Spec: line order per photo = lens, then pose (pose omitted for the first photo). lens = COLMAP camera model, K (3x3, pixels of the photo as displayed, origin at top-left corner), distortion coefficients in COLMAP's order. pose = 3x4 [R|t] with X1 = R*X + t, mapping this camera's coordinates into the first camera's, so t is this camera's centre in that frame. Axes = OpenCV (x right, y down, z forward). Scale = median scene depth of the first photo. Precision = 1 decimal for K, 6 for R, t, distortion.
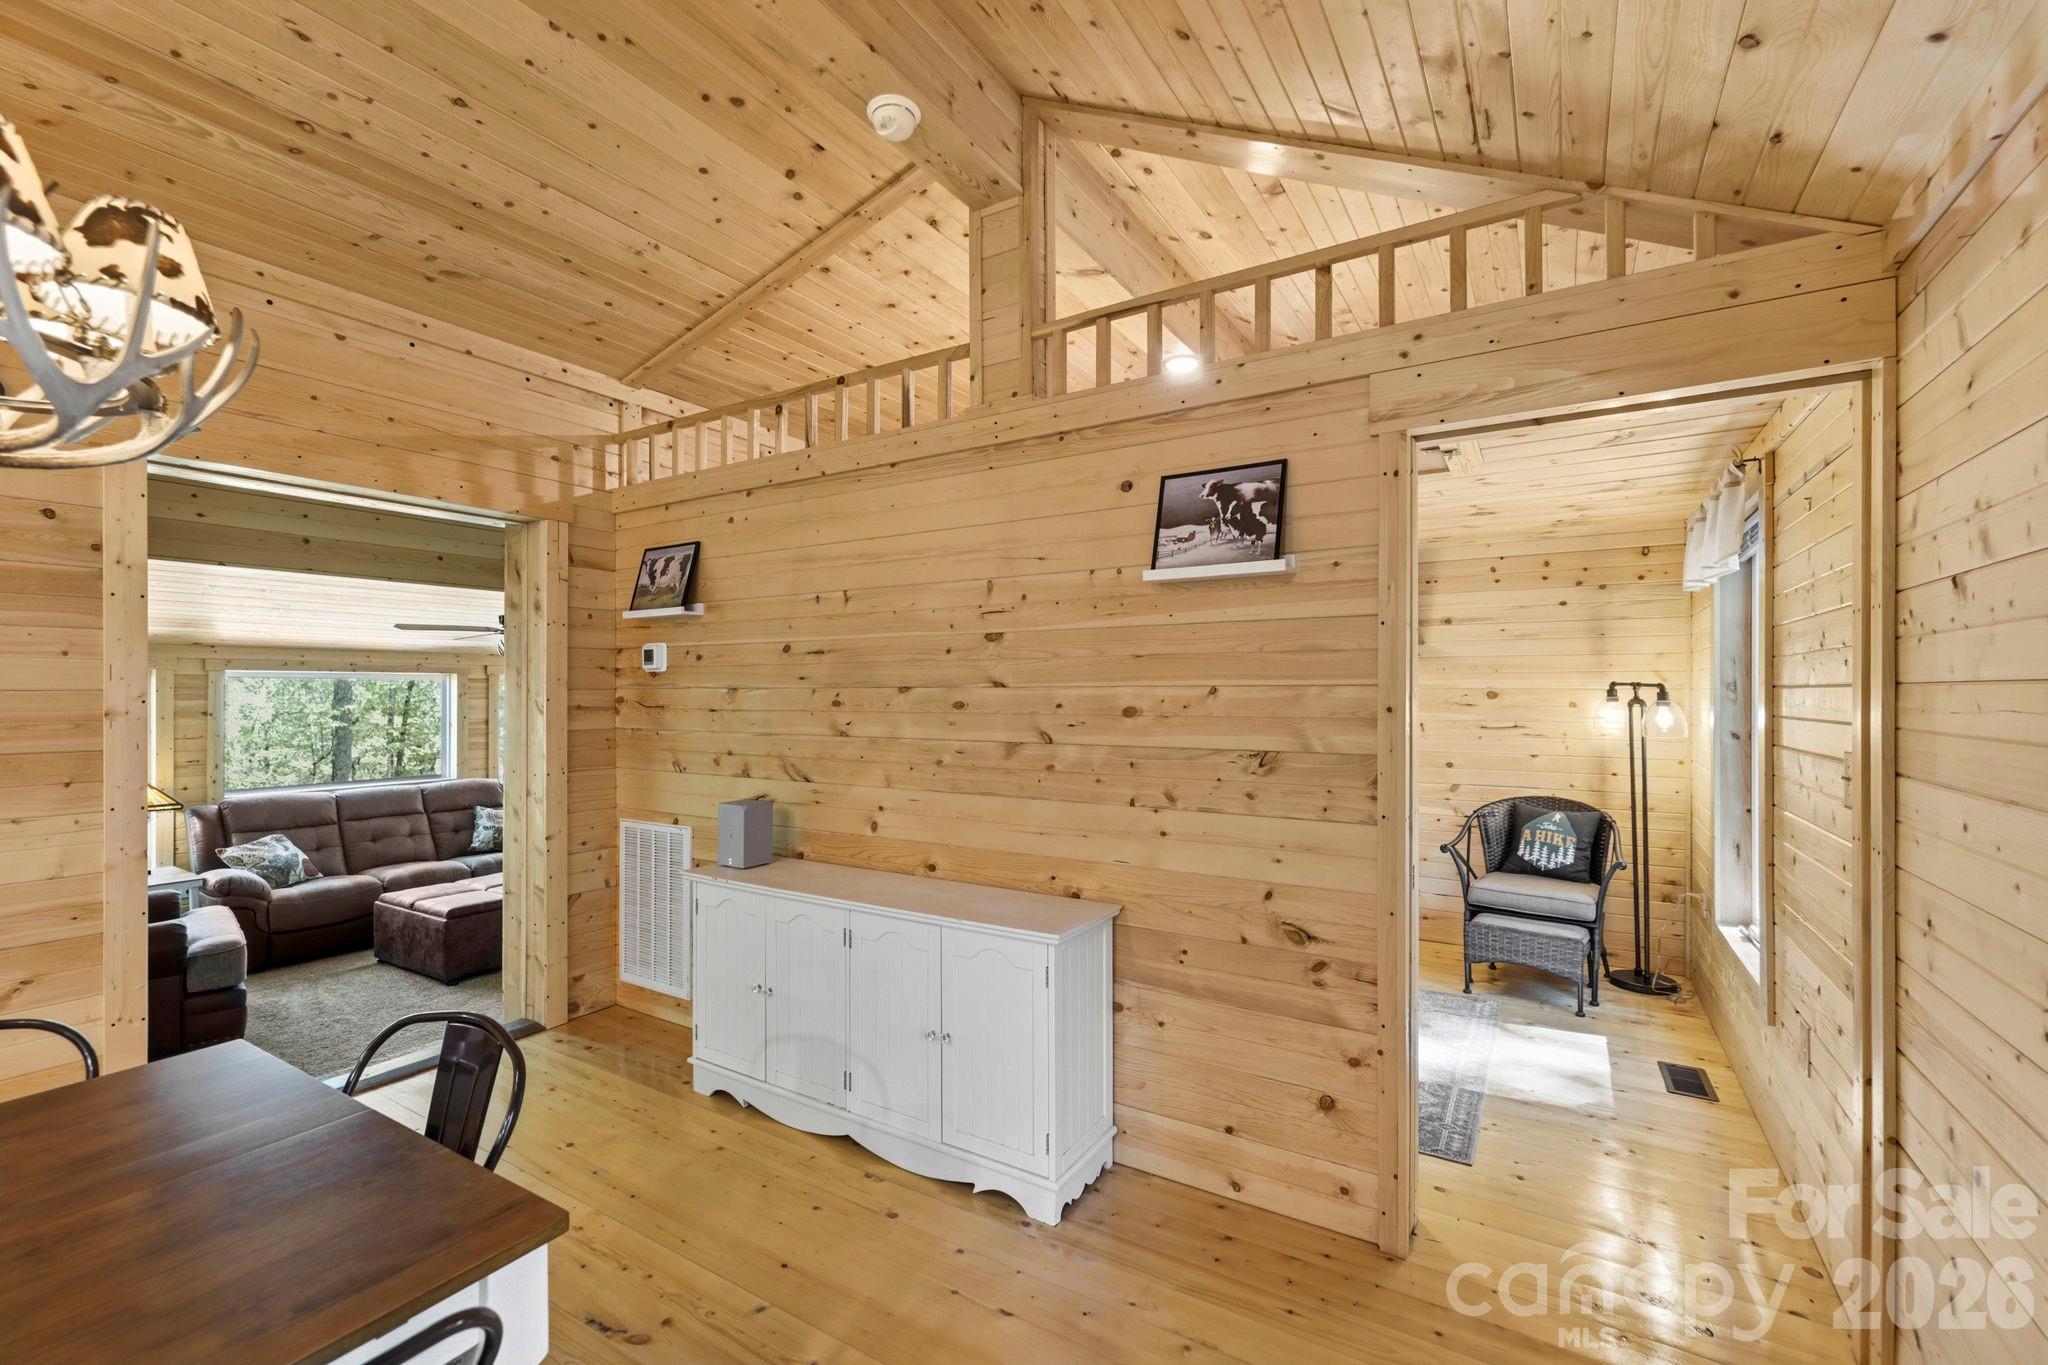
lens RADIAL K [[873.0, 0, 1013.2], [0, 873.0, 692.6], [0, 0, 1]] dist [0.001831, 0.000316]
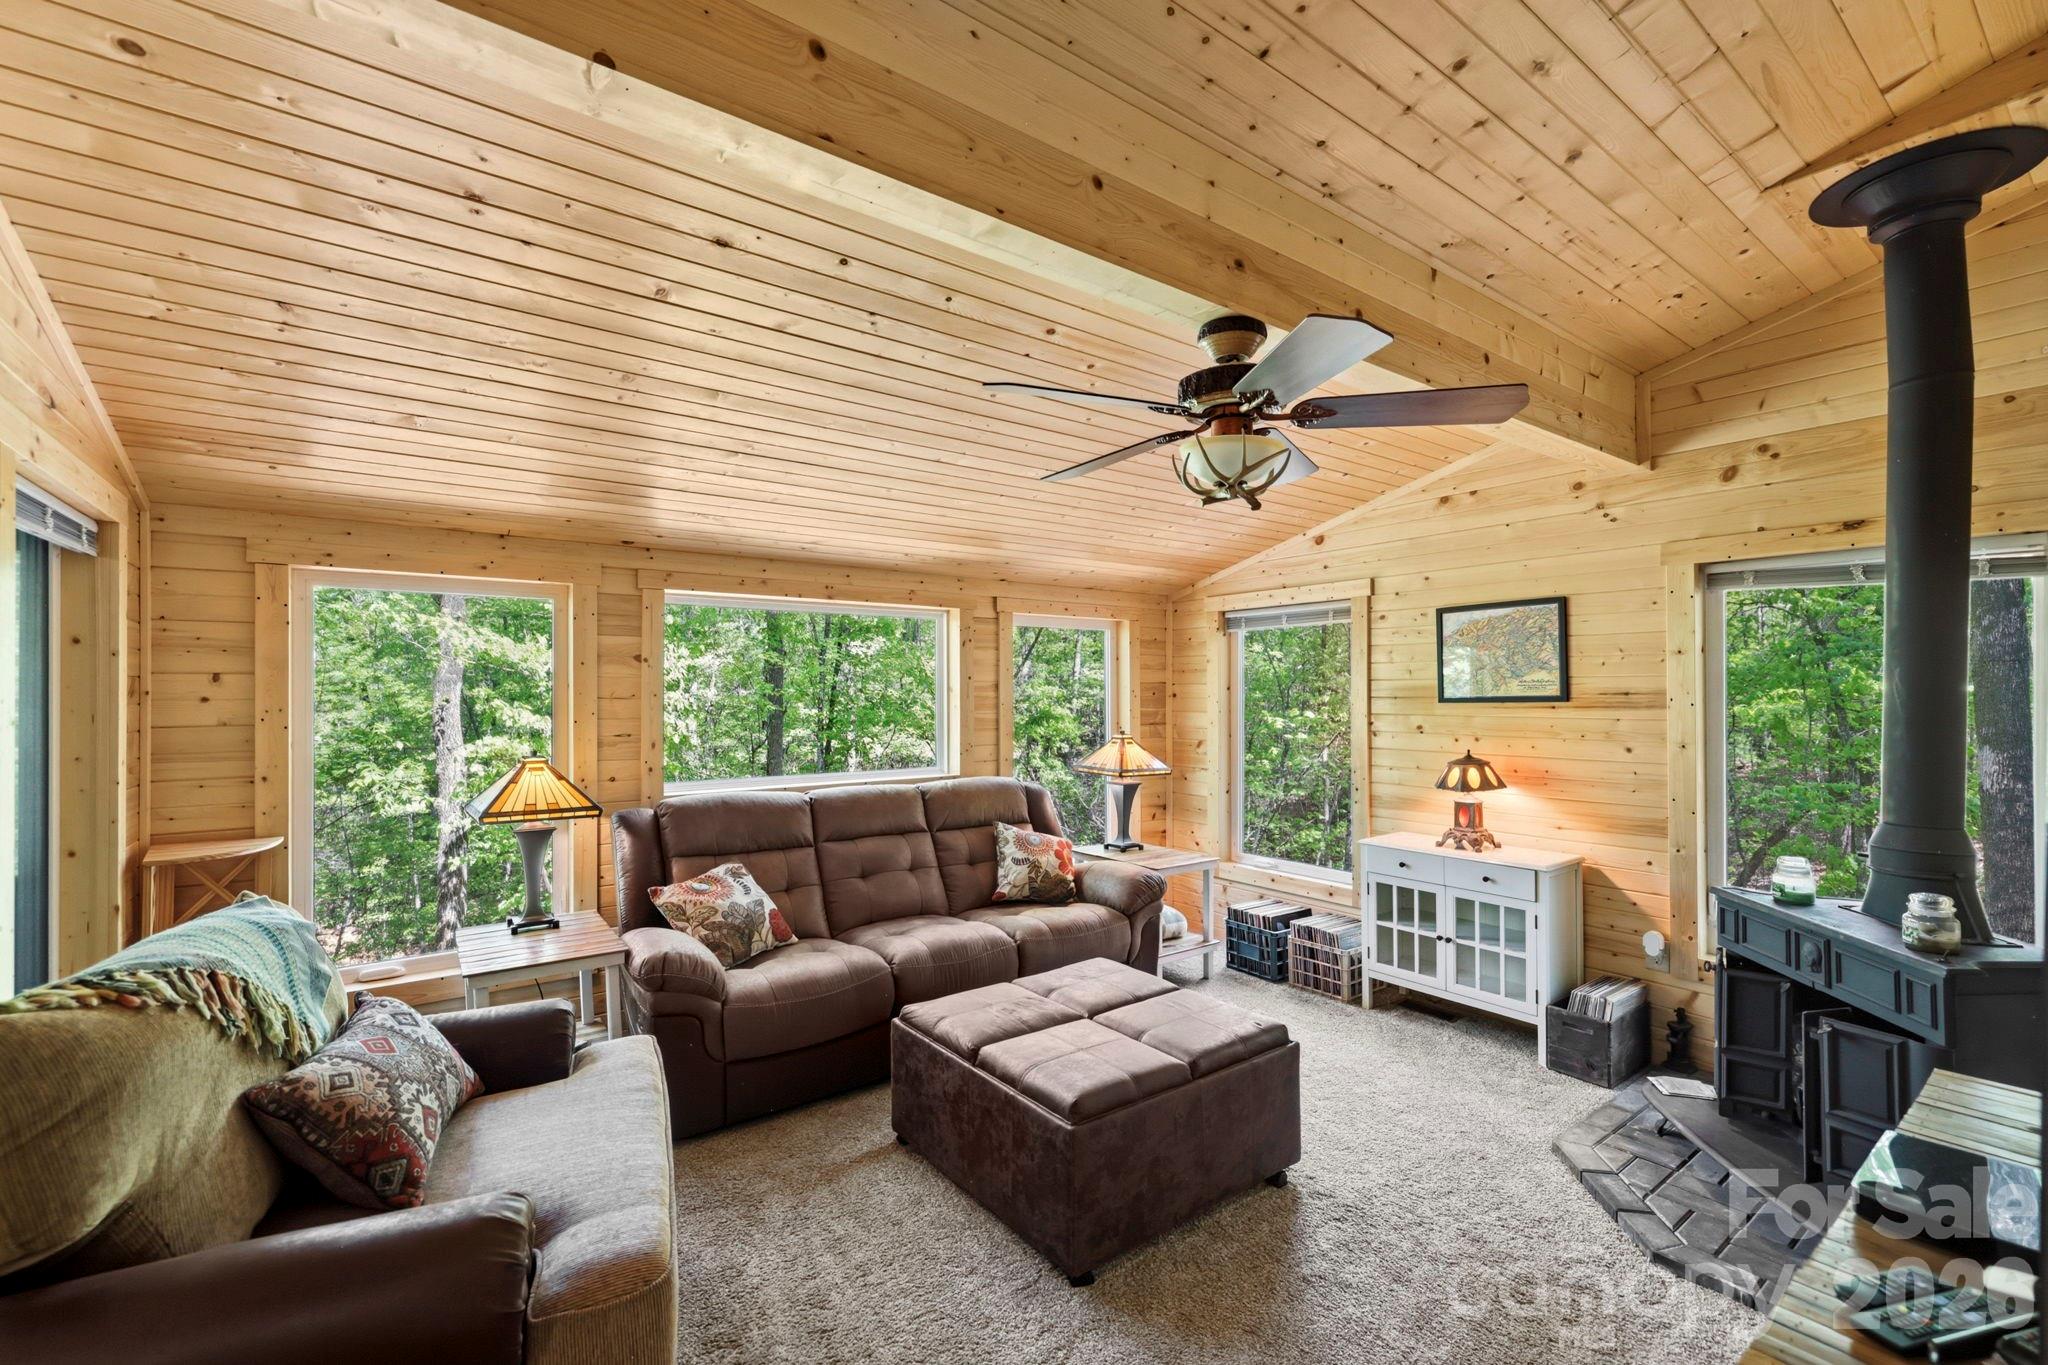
lens RADIAL K [[873.0, 0, 1010.3], [0, 873.0, 691.8], [0, 0, 1]] dist [0.001831, 0.000316]
pose [[0.927932, -0.003025, -0.372738, -0.457526], [0.002190, 0.999994, -0.002663, 0.050145], [0.372743, 0.001655, 0.927933, 0.533342]]
